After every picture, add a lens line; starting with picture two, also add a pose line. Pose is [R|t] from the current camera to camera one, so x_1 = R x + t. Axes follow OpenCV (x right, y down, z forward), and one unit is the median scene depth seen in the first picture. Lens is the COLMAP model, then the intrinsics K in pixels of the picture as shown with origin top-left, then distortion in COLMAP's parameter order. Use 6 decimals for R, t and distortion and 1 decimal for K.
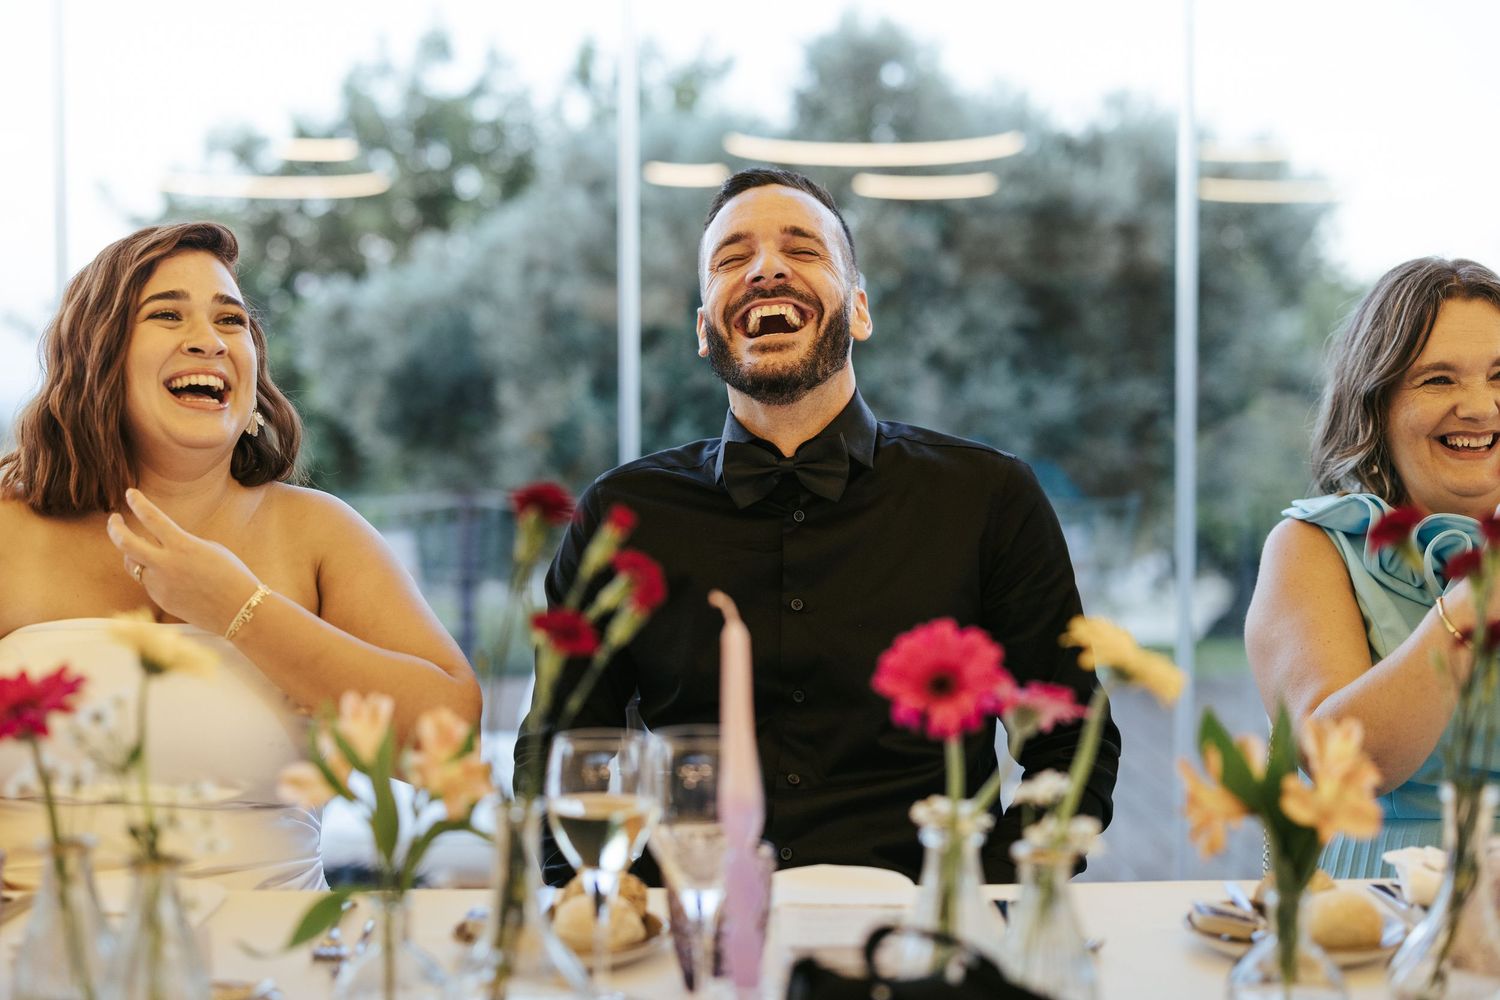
lens RADIAL K [[2050.7, 0, 750.0], [0, 2050.7, 500.0], [0, 0, 1]] dist [-0.033939, 0.003726]
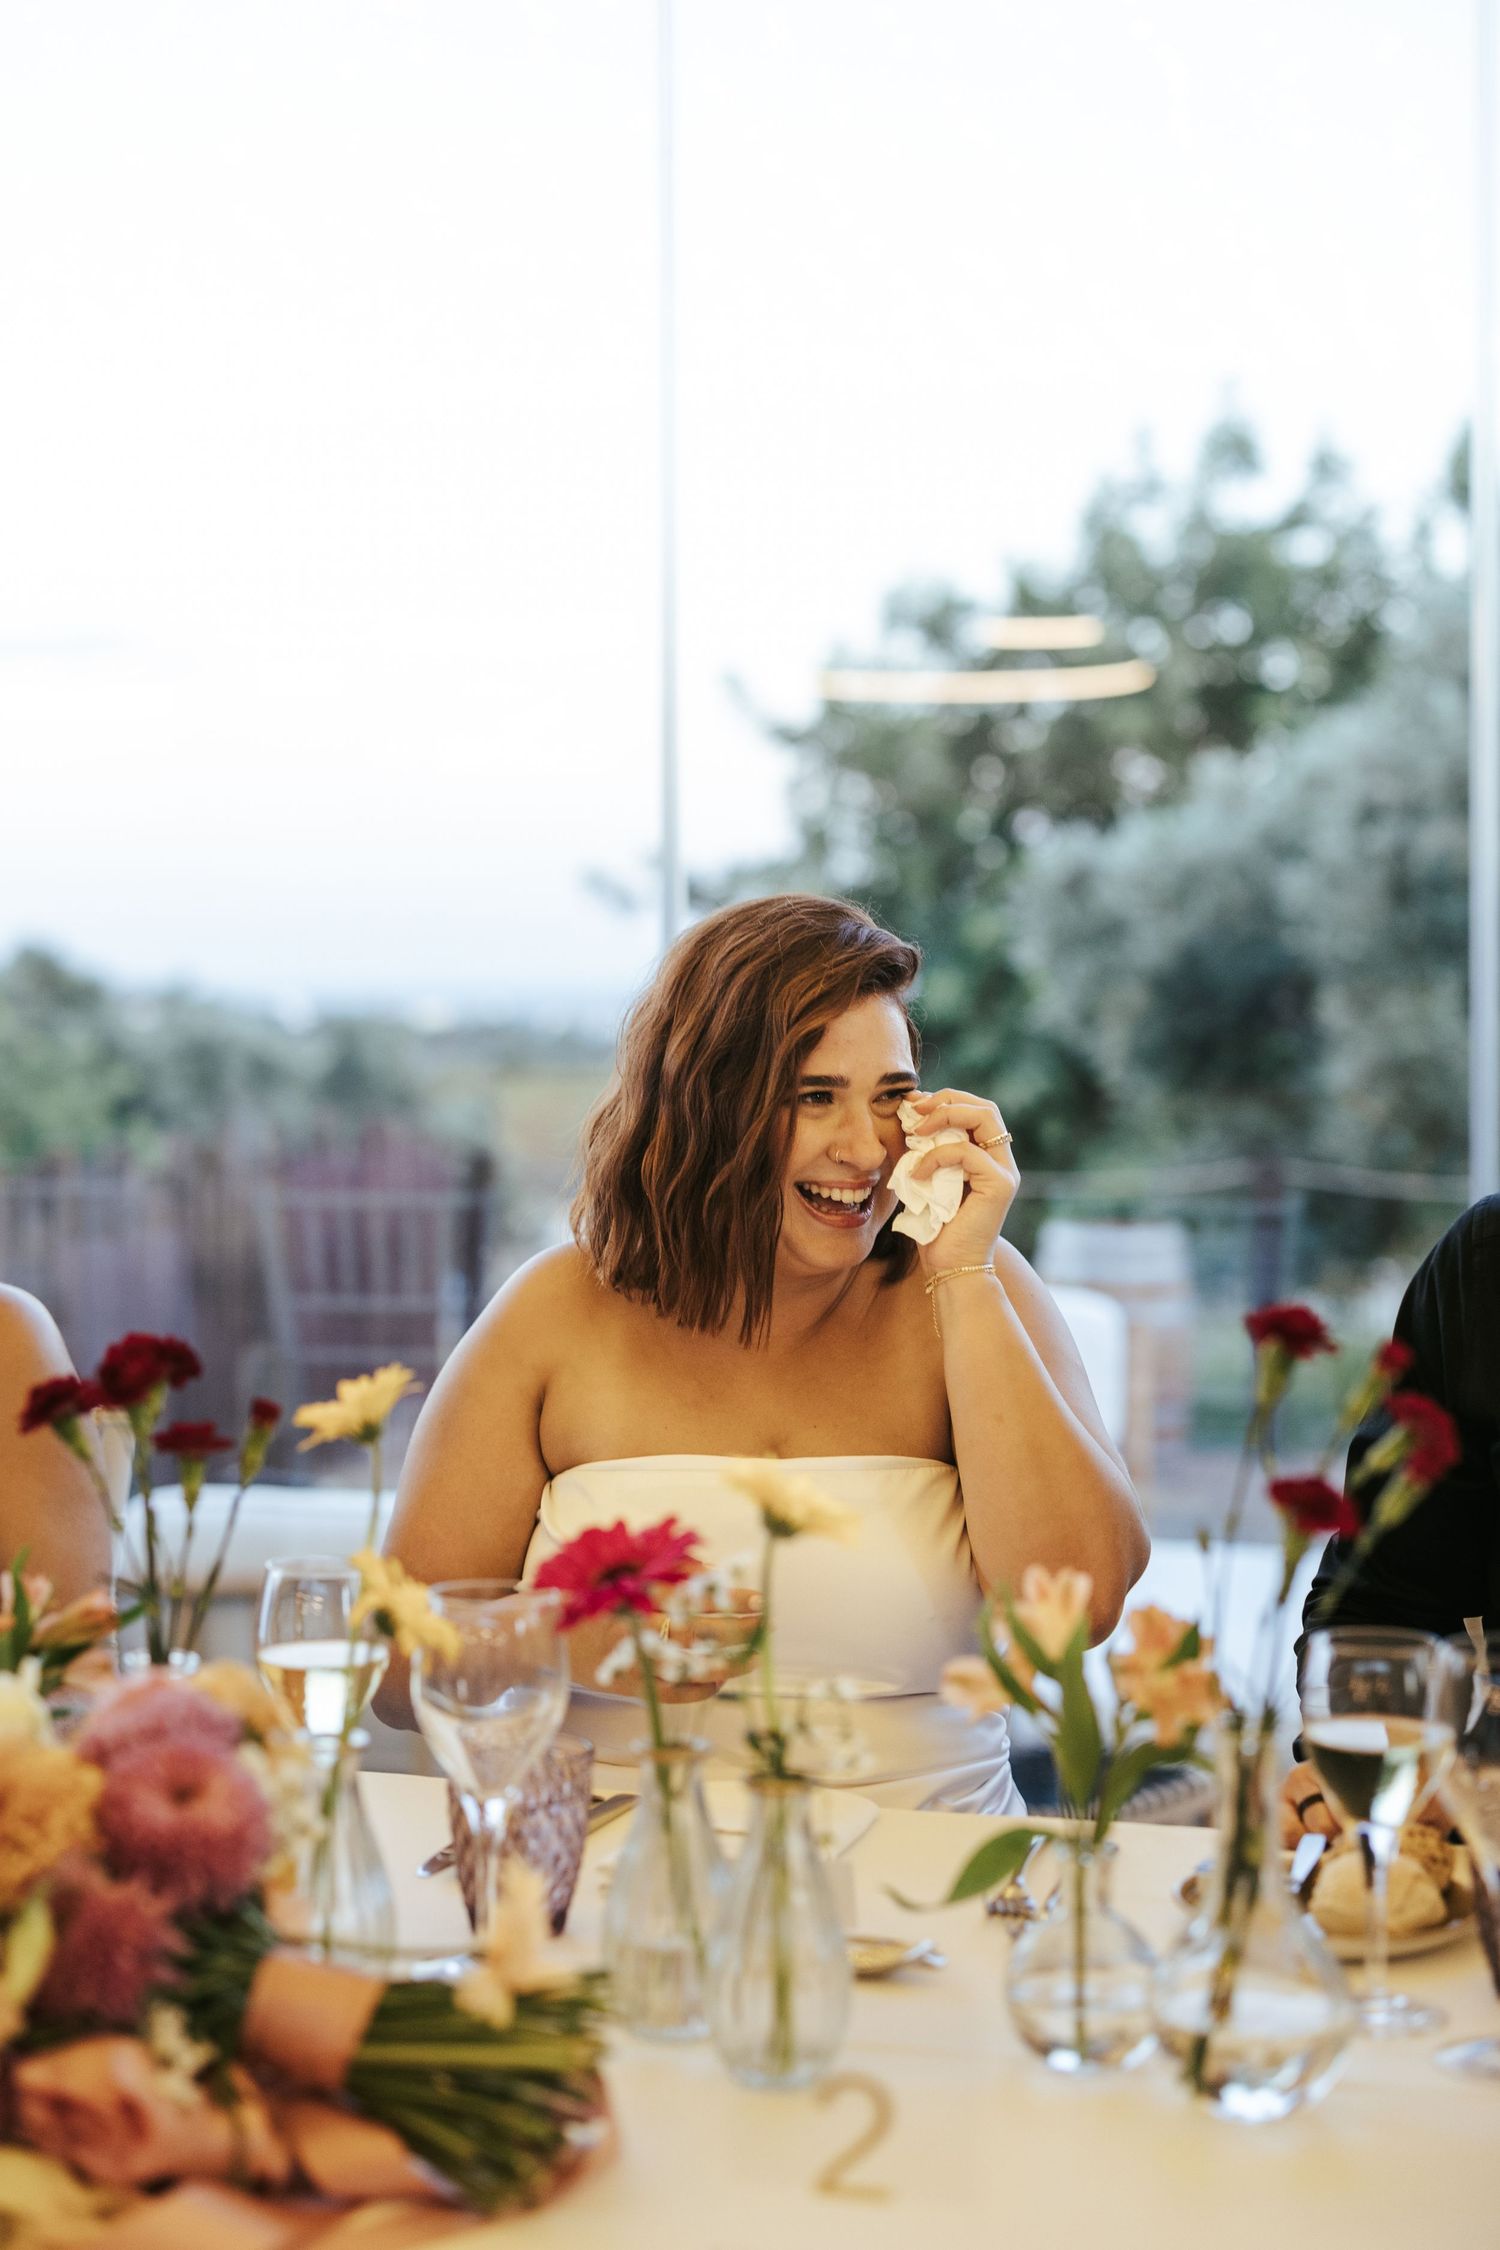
lens RADIAL K [[3219.4, 0, 750.0], [0, 3219.4, 1125.0], [0, 0, 1]] dist [-0.162473, 0.996572]
pose [[0.955277, 0.003416, -0.295693, 0.046576], [-0.006348, 0.999940, -0.008959, -0.050841], [0.295645, 0.010435, 0.955241, -0.137566]]
